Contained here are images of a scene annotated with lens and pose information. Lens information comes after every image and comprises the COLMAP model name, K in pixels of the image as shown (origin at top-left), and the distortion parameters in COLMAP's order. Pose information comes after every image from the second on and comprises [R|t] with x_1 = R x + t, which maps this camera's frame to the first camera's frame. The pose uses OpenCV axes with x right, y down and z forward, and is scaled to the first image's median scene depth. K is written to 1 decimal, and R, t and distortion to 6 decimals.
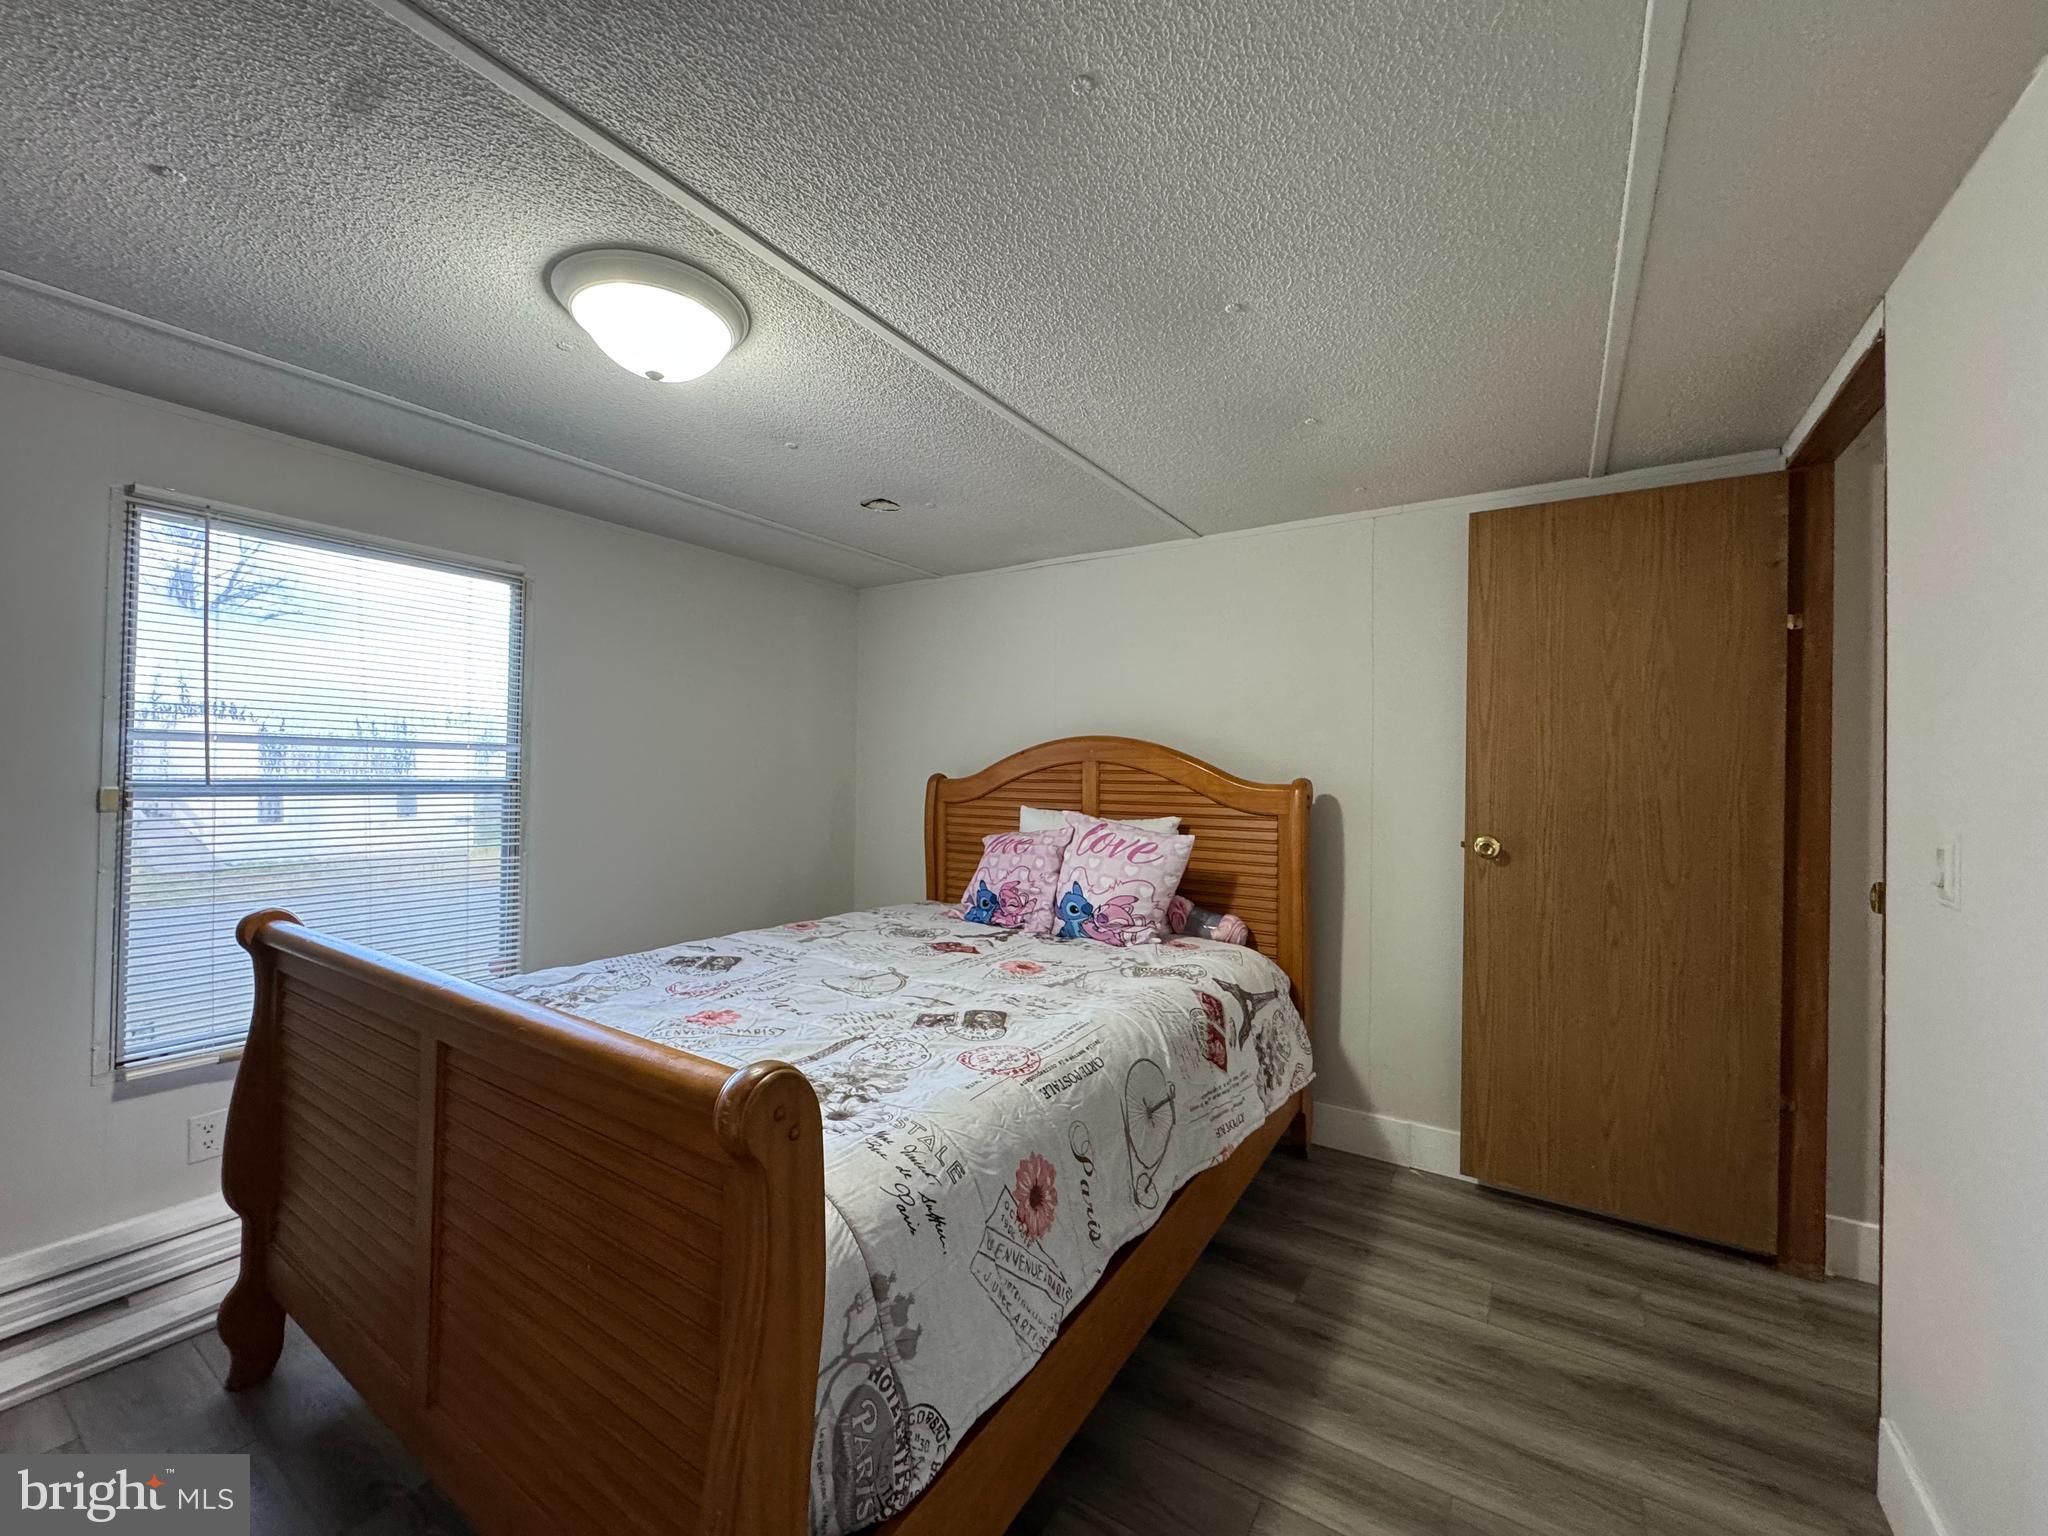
lens RADIAL K [[813.5, 0, 1021.9], [0, 813.5, 764.1], [0, 0, 1]] dist [-0.003501, 0.000321]
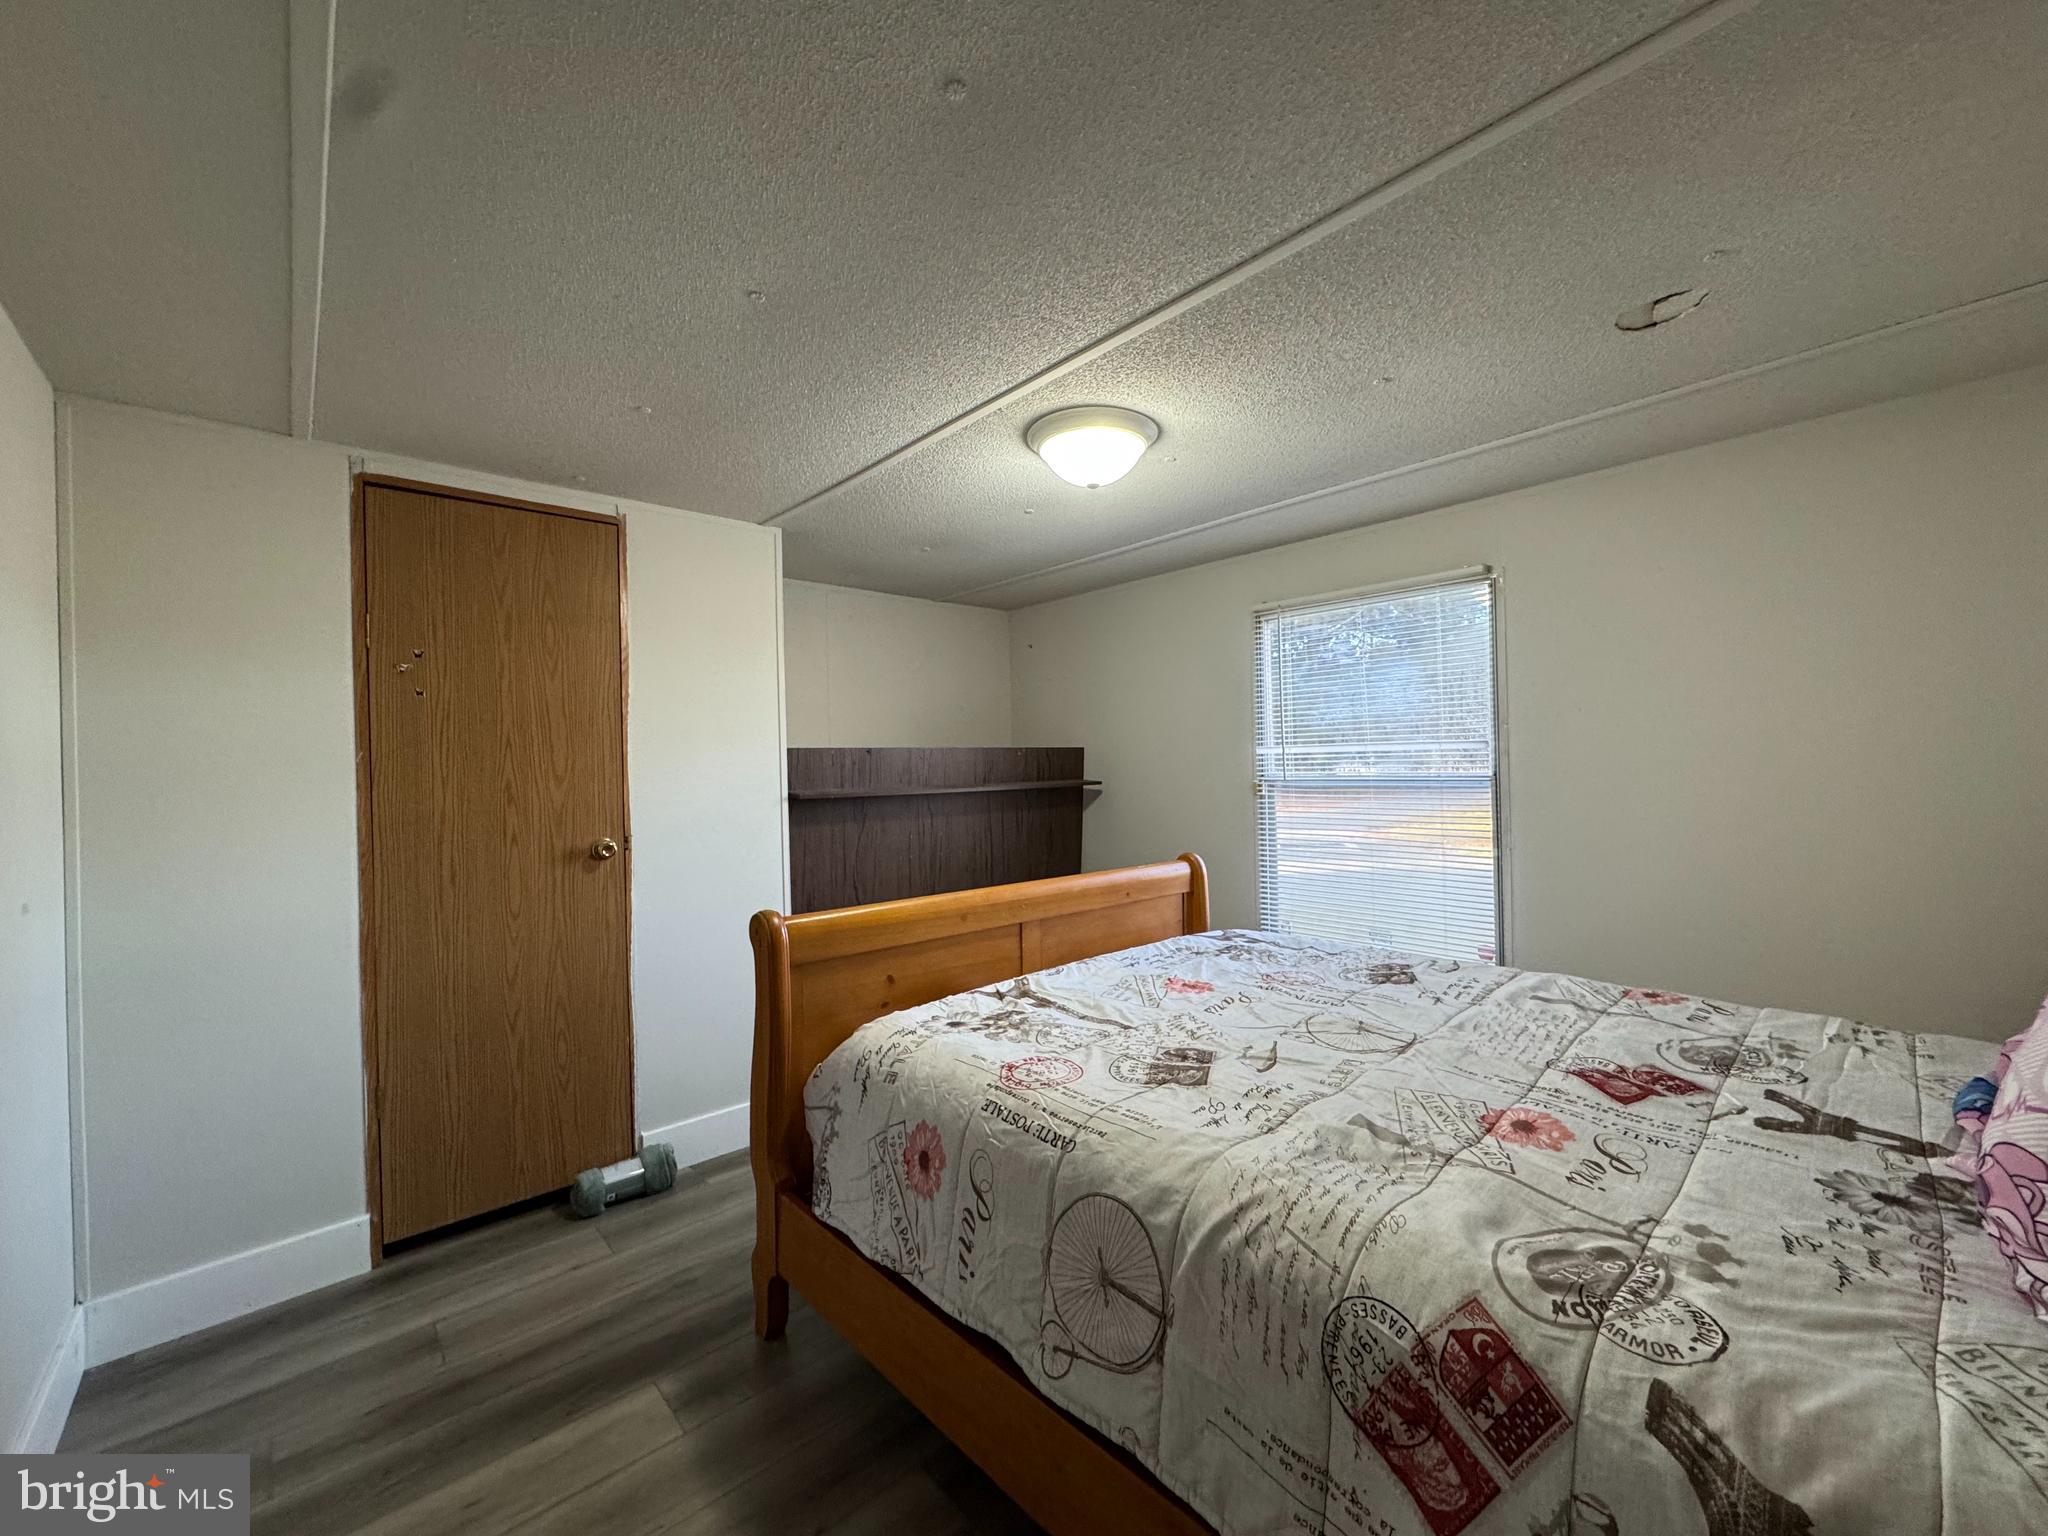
lens RADIAL K [[813.5, 0, 1021.9], [0, 813.5, 764.1], [0, 0, 1]] dist [-0.003501, 0.000321]
pose [[-0.253528, -0.011711, -0.967257, 0.874004], [0.028053, 0.999417, -0.019453, 0.016069], [0.966921, -0.032067, -0.253052, 1.179745]]
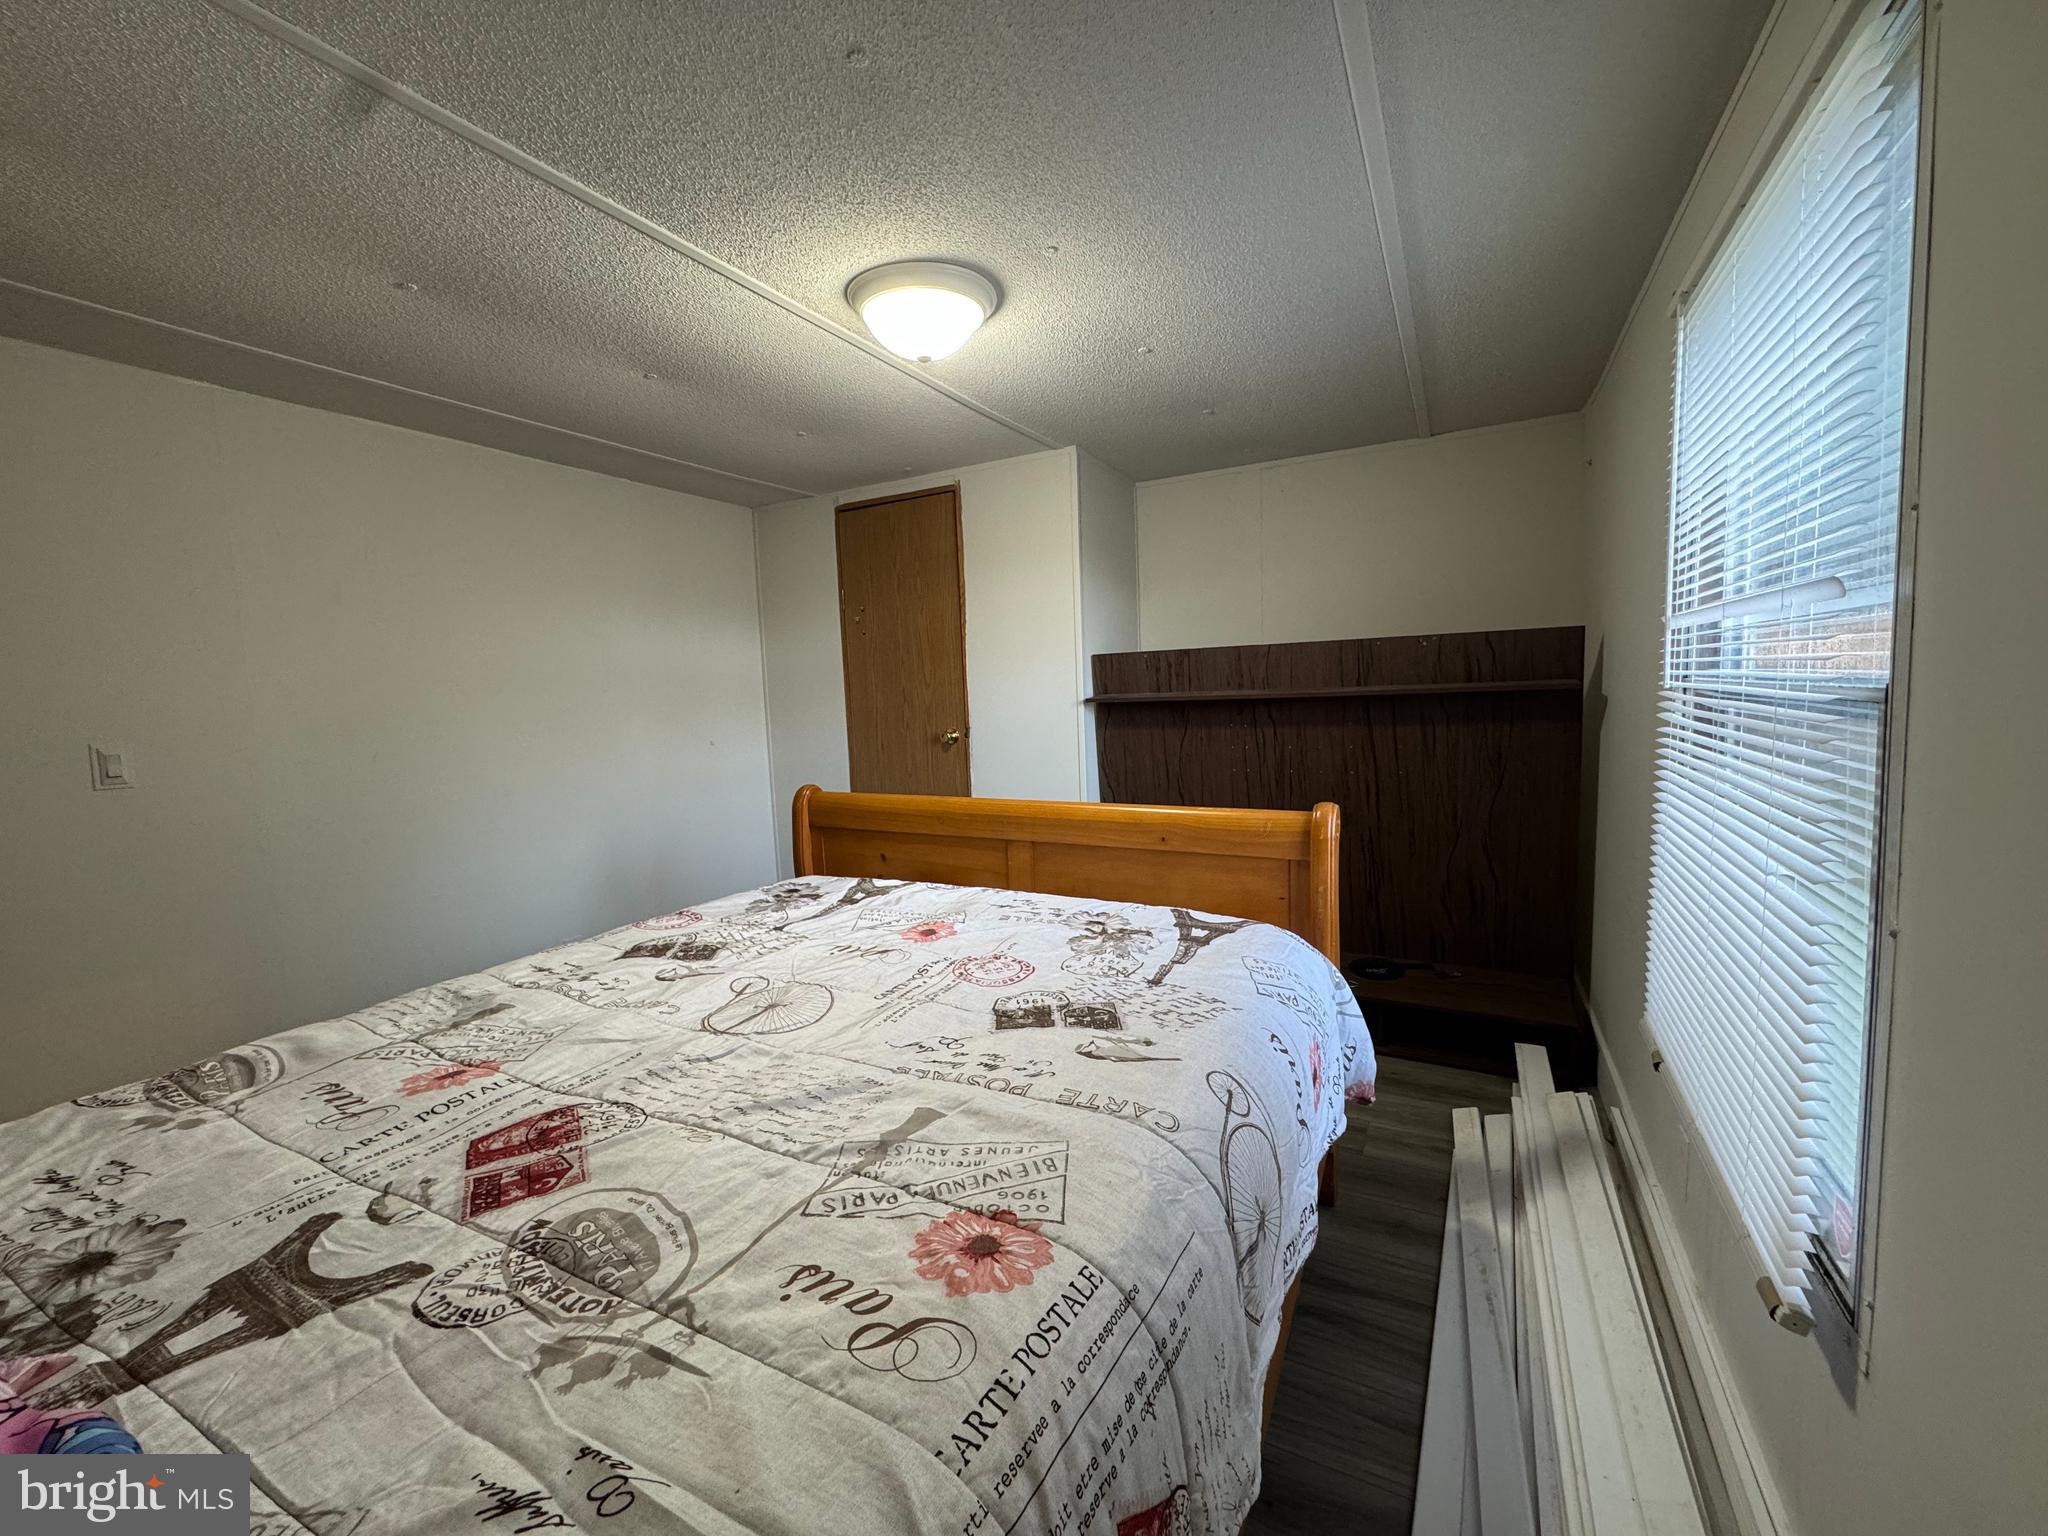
lens RADIAL K [[817.1, 0, 1024.3], [0, 817.1, 758.4], [0, 0, 1]] dist [0.001367, 0.000138]
pose [[-0.996210, 0.032033, -0.080872, -0.468931], [0.025750, 0.996655, 0.077565, 0.023059], [0.083086, 0.075189, -0.993702, 2.202550]]
